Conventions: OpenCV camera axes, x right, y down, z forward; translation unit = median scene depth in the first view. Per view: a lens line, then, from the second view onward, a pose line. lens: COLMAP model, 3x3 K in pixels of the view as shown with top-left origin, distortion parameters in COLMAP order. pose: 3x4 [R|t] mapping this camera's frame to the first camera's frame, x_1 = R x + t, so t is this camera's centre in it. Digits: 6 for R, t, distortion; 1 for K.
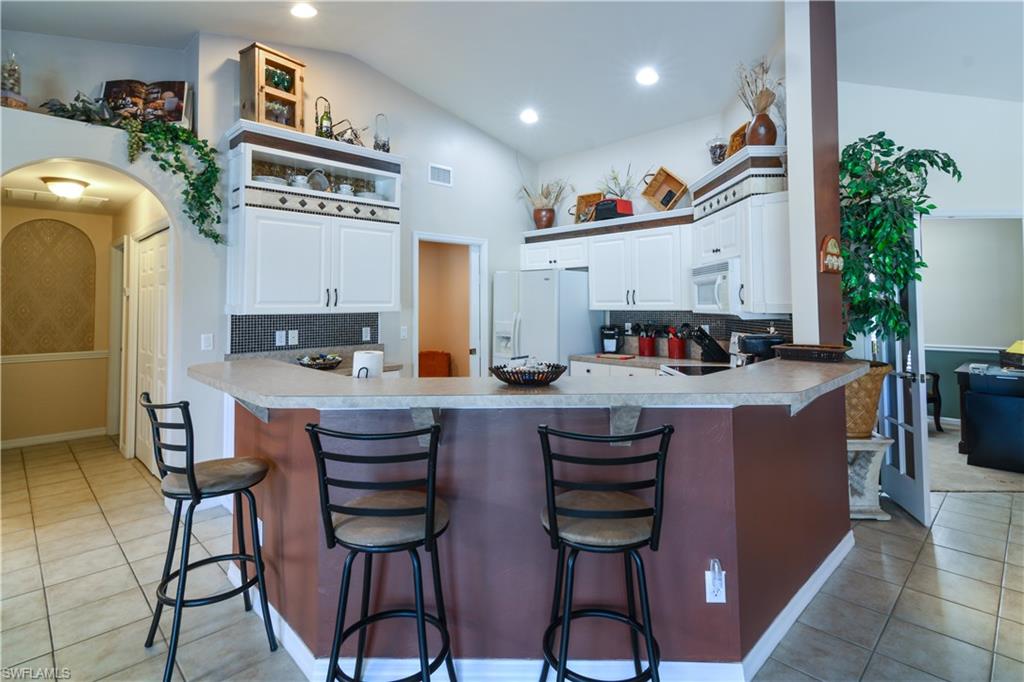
lens RADIAL K [[514.9, 0, 517.0], [0, 514.9, 280.8], [0, 0, 1]] dist [0.027425, -0.001311]
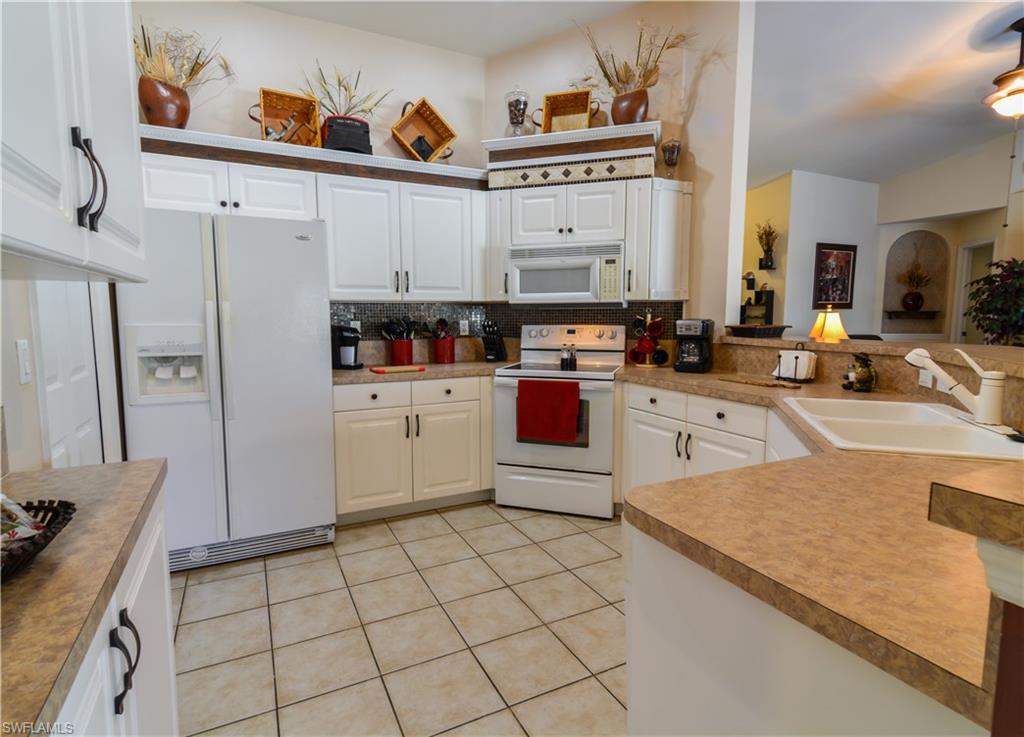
lens RADIAL K [[530.6, 0, 512.0], [0, 530.6, 368.5], [0, 0, 1]] dist [0.028493, -0.000527]
pose [[0.306983, -0.101191, 0.946320, -0.407048], [-0.041972, 0.991924, 0.119684, 0.054314], [-0.950789, -0.076460, 0.300257, 0.618857]]
